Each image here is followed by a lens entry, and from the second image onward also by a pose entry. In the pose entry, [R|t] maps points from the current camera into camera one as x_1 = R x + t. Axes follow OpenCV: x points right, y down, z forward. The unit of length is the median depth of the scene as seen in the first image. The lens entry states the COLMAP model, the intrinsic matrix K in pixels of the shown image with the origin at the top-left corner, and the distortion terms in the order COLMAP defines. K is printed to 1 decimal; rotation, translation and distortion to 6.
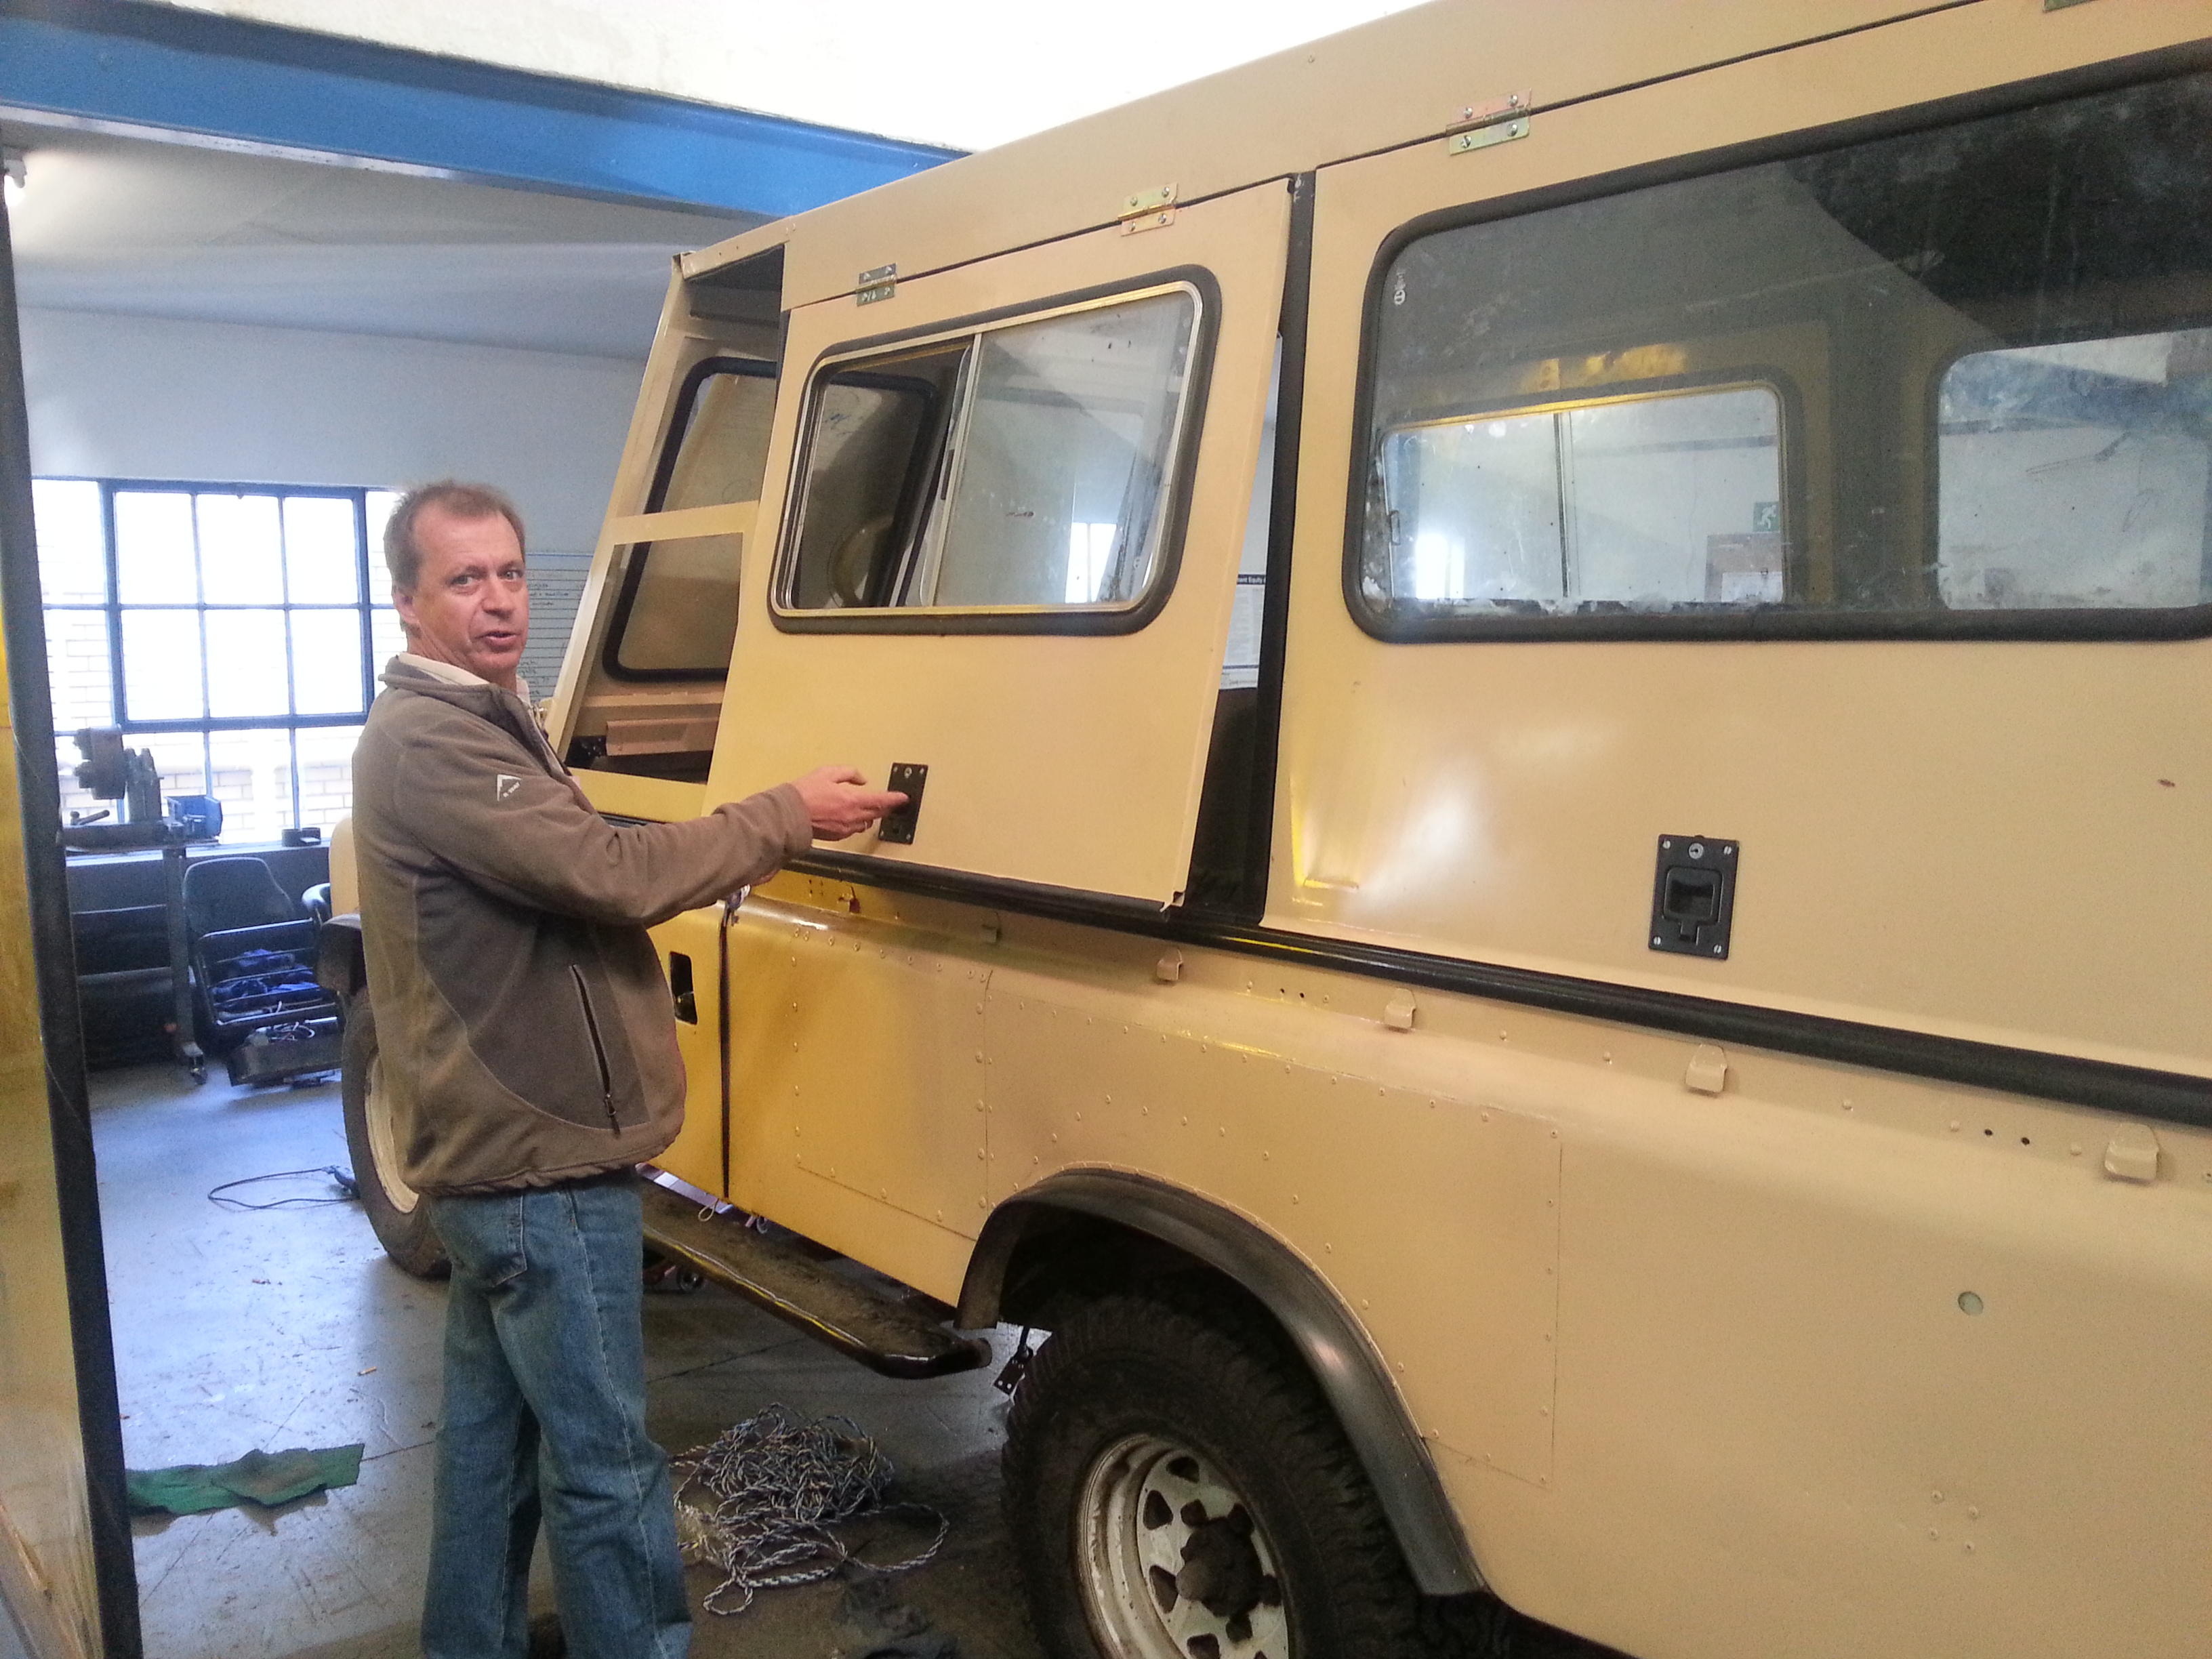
lens RADIAL K [[1824.0, 0, 1106.0], [0, 1824.0, 829.5], [0, 0, 1]] dist [-0.002073, -0.002049]
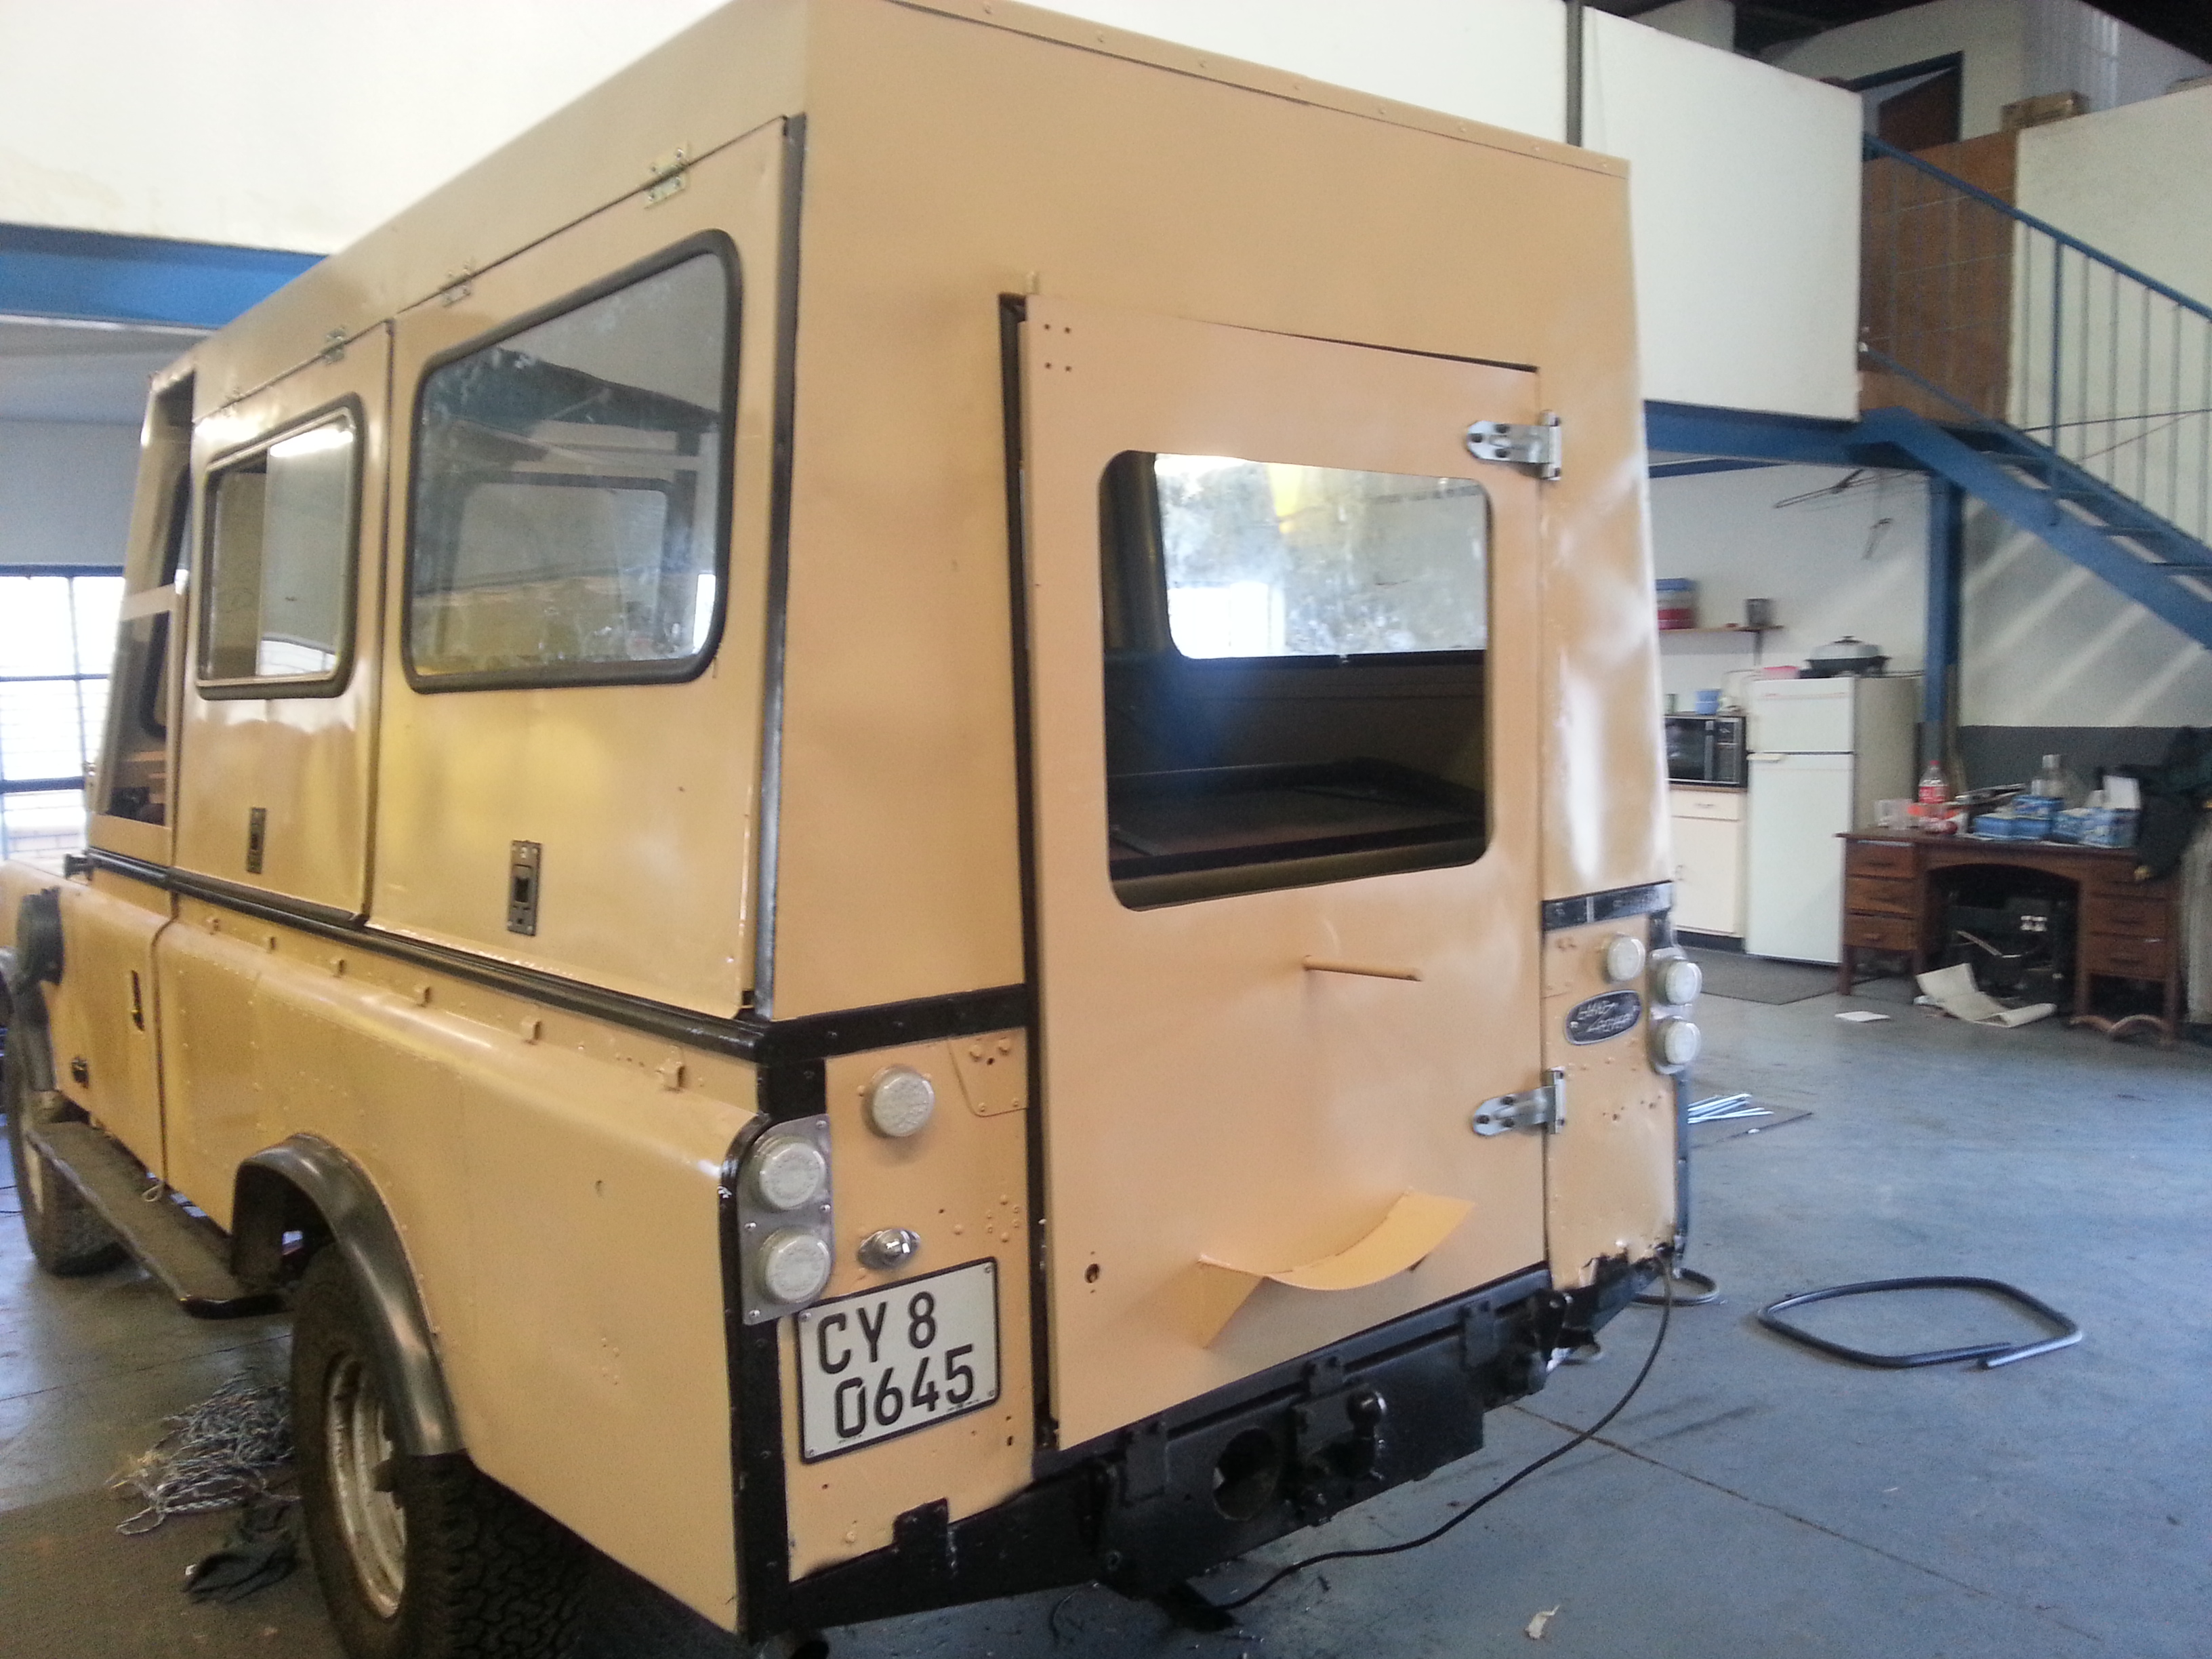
lens RADIAL K [[1824.0, 0, 1106.0], [0, 1824.0, 829.5], [0, 0, 1]] dist [-0.002073, -0.002049]
pose [[0.999293, -0.022564, -0.030081, 0.444086], [0.021817, 0.999451, -0.024927, 0.020969], [0.030626, 0.024253, 0.999237, -0.152608]]
